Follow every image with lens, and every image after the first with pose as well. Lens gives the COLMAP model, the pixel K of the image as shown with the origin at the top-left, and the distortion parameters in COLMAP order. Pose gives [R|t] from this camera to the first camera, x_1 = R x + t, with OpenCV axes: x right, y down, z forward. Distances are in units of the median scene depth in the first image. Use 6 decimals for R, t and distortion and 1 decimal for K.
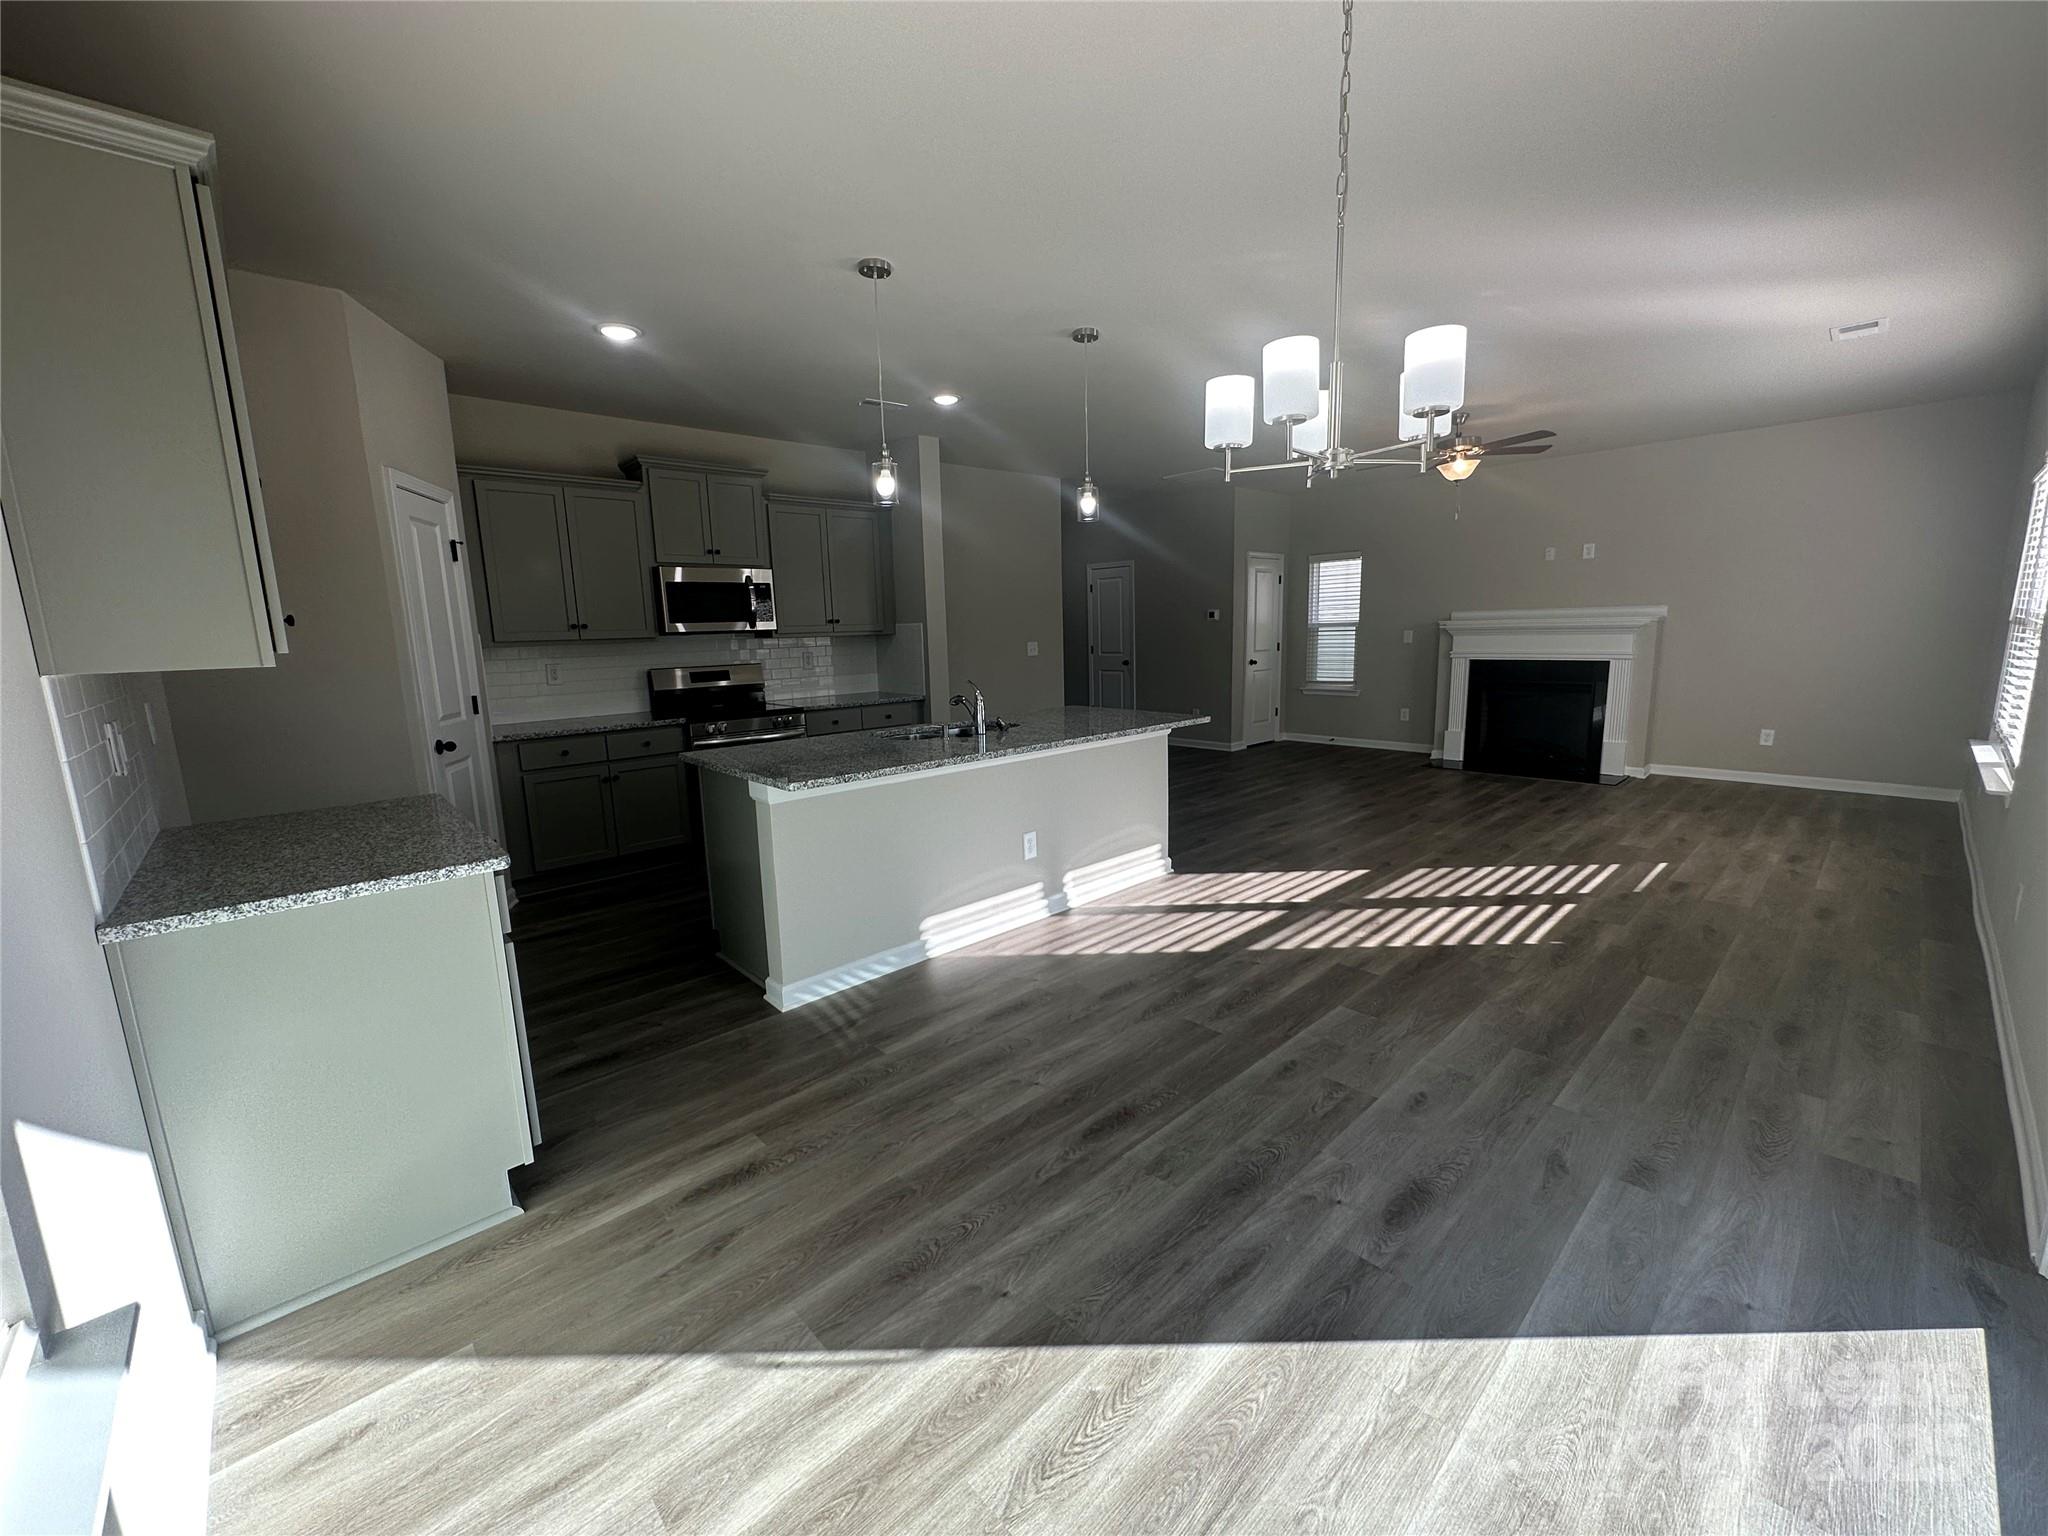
lens RADIAL K [[816.8, 0, 1020.1], [0, 816.8, 765.7], [0, 0, 1]] dist [-0.002616, -0.000116]
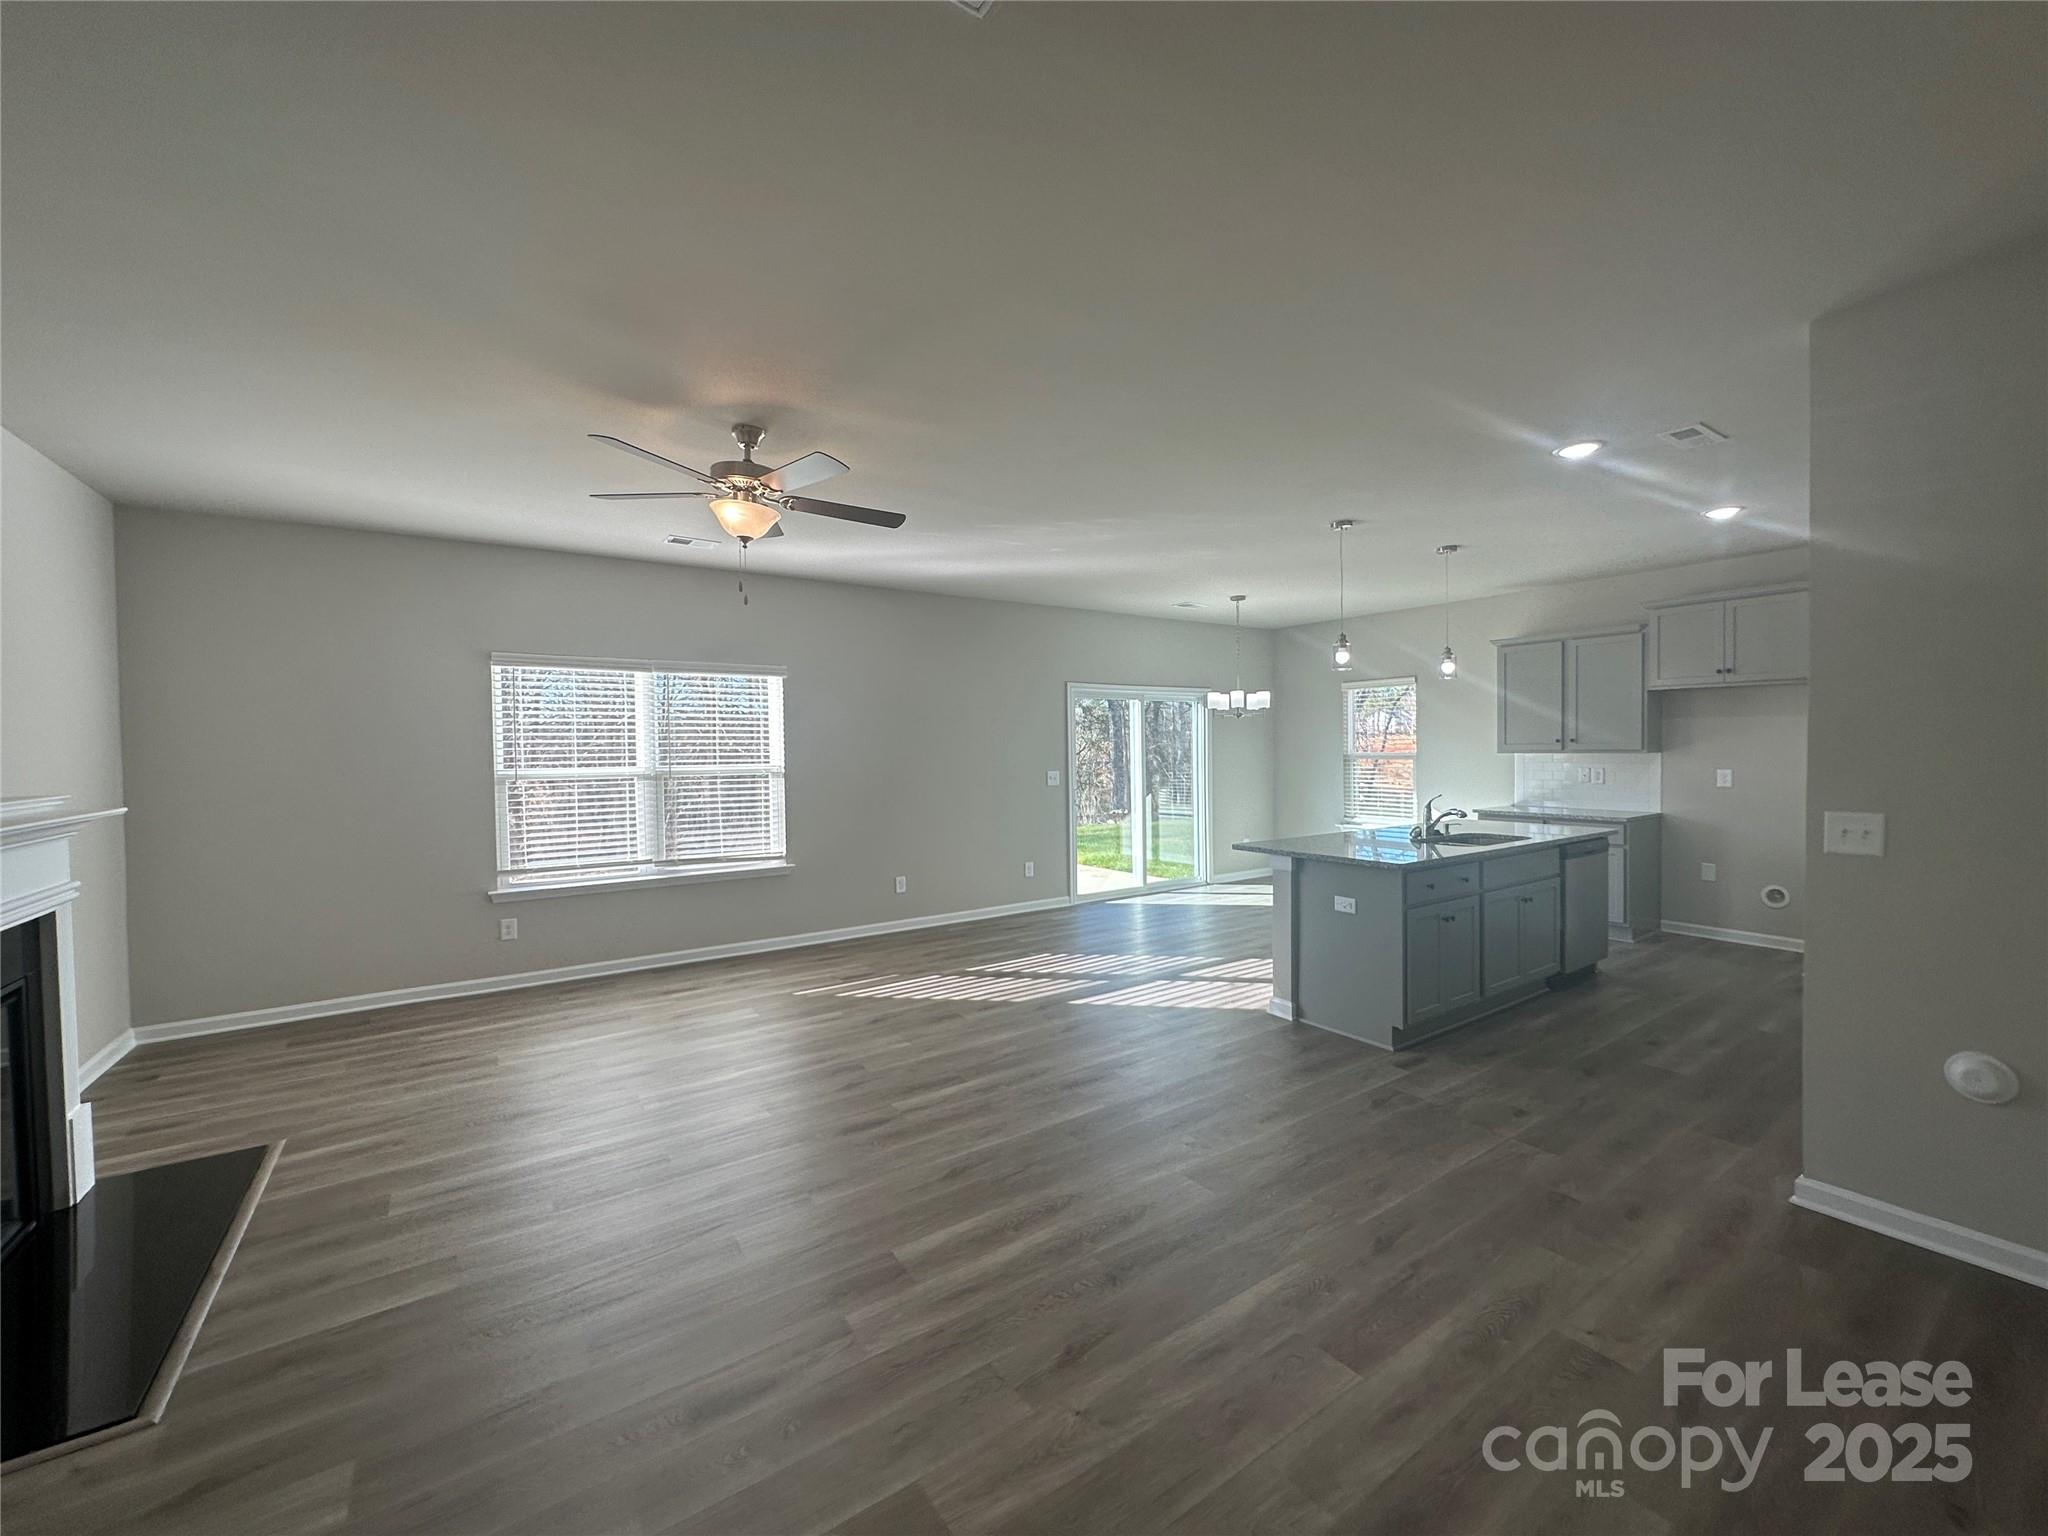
lens RADIAL K [[816.8, 0, 1020.1], [0, 816.8, 765.7], [0, 0, 1]] dist [-0.002616, -0.000116]
pose [[-0.989069, 0.032398, 0.143848, 0.379096], [0.058955, 0.981081, 0.184404, -0.410263], [-0.135152, 0.190869, -0.972267, 2.234843]]
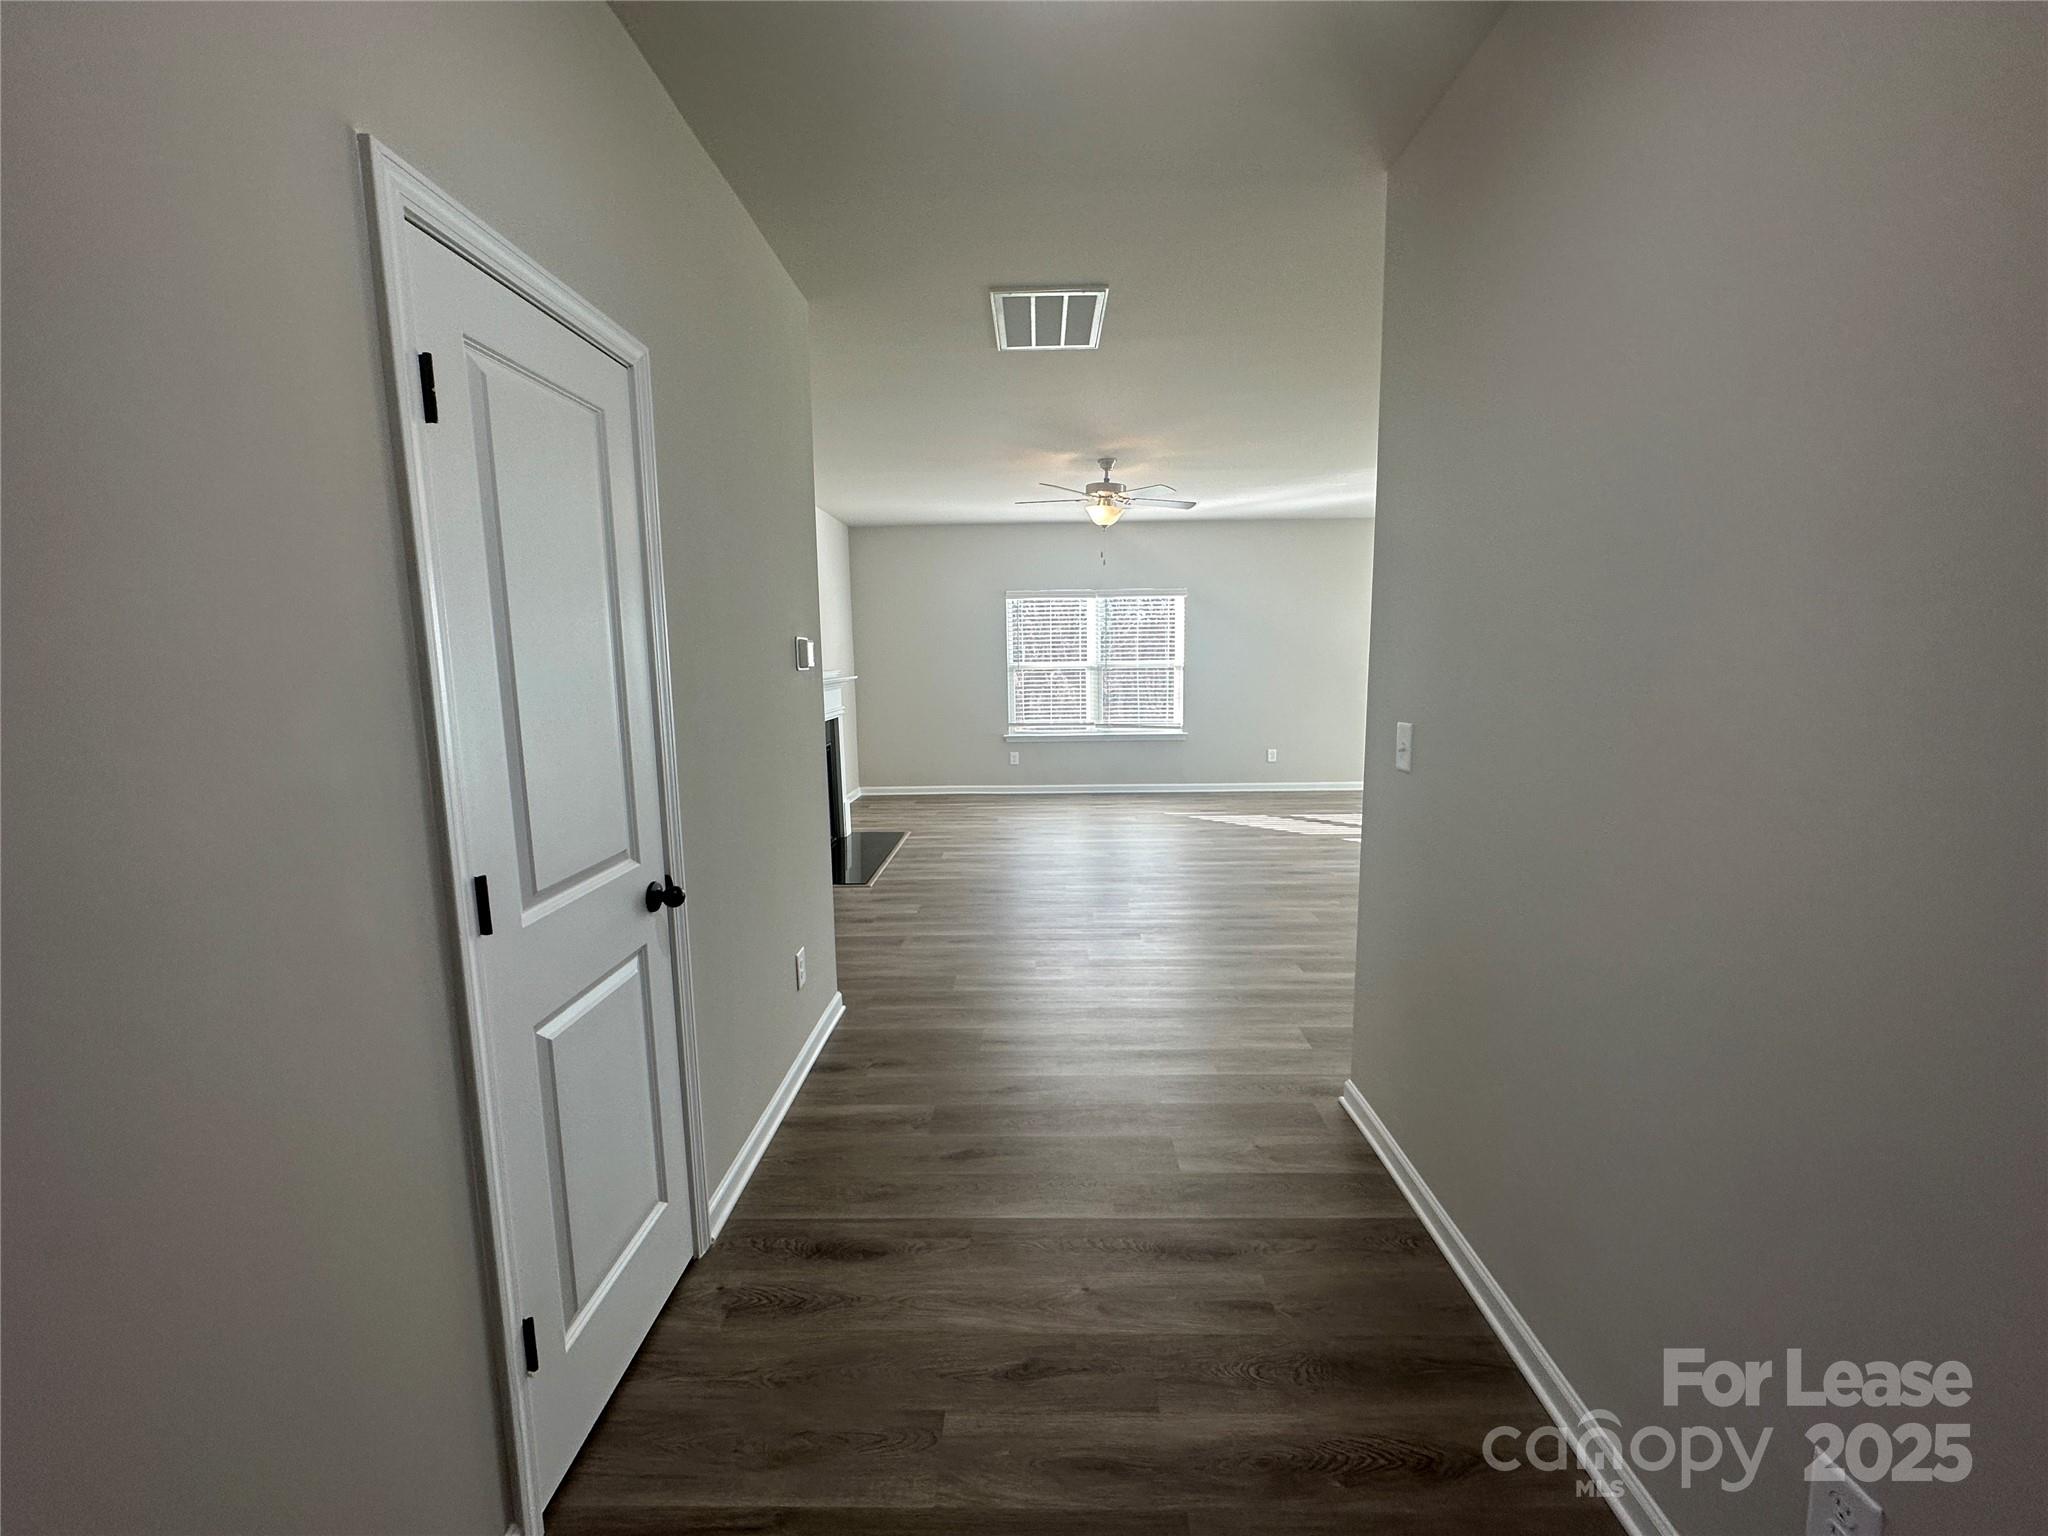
lens RADIAL K [[816.8, 0, 1020.1], [0, 816.8, 765.7], [0, 0, 1]] dist [-0.002616, -0.000116]
pose [[-0.716977, -0.060207, 0.694492, -0.142209], [0.149032, 0.959991, 0.237081, -0.459760], [-0.680980, 0.273483, -0.679319, 2.606272]]
